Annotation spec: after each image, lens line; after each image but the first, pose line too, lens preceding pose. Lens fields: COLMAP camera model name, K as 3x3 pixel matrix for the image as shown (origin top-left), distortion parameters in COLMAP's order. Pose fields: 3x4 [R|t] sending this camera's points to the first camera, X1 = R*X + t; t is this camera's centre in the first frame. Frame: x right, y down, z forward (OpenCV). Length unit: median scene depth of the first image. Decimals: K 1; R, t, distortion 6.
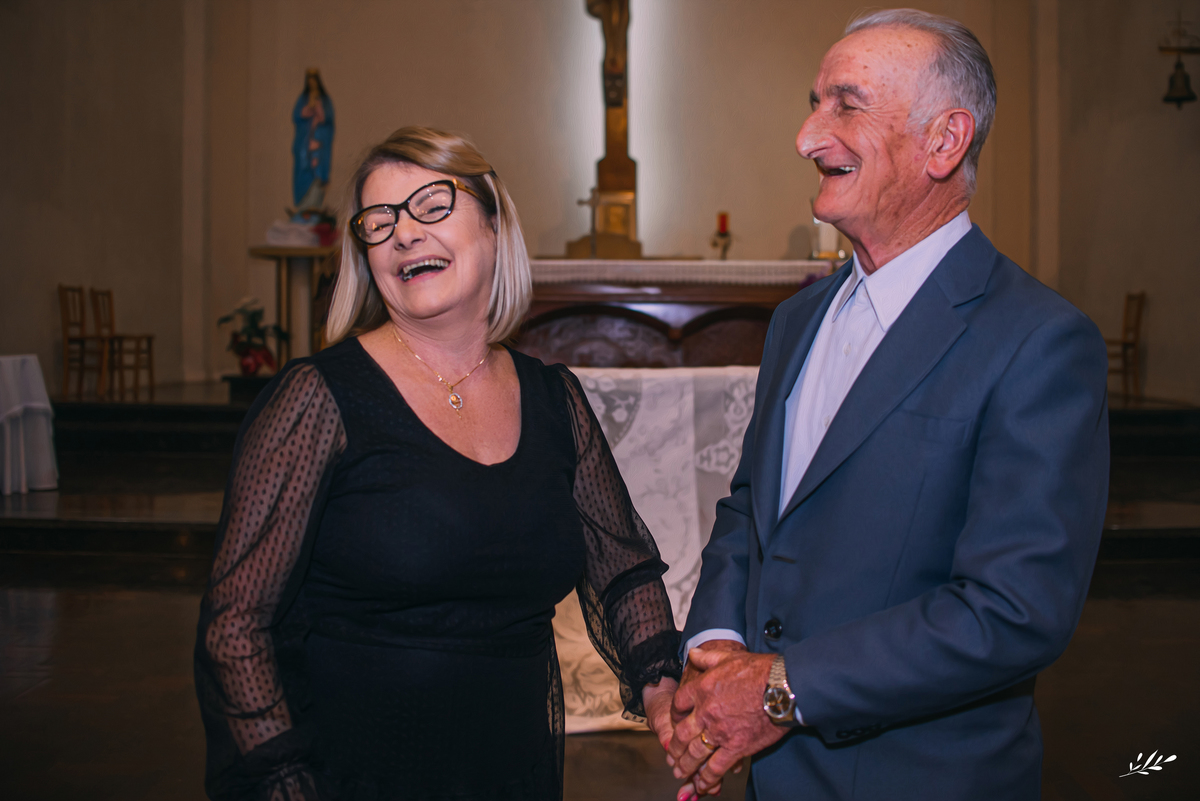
lens RADIAL K [[1374.7, 0, 612.2], [0, 1374.7, 384.4], [0, 0, 1]] dist [-0.141110, 0.040613]
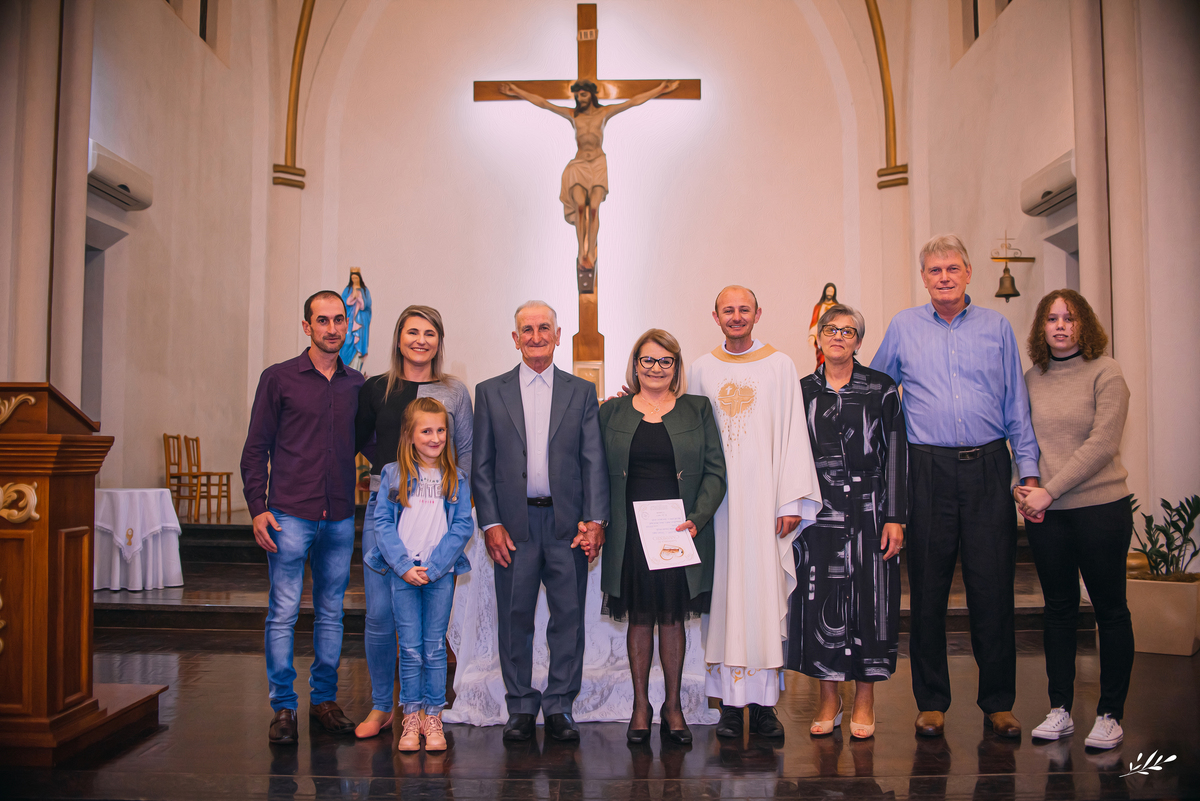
lens RADIAL K [[1266.2, 0, 600.0], [0, 1266.2, 400.5], [0, 0, 1]] dist [-0.198091, 0.212138]
pose [[0.999906, -0.001239, 0.013628, -0.002365], [0.002398, 0.996344, -0.085394, -0.001931], [-0.013472, 0.085419, 0.996254, -0.201813]]
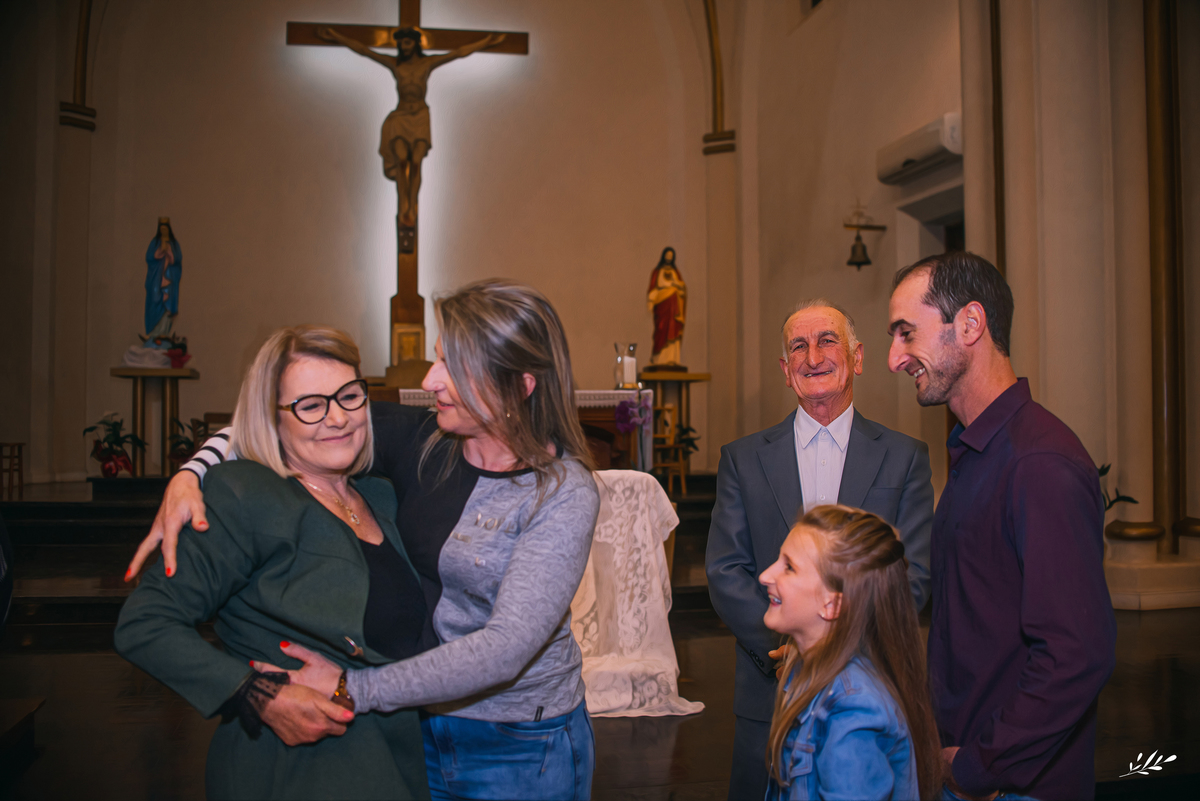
lens RADIAL K [[1266.2, 0, 600.0], [0, 1266.2, 400.5], [0, 0, 1]] dist [-0.198091, 0.212138]
pose [[0.973220, 0.002330, 0.229863, -0.101436], [0.012272, 0.997996, -0.062076, -0.001352], [-0.229547, 0.063234, 0.971241, -0.133818]]
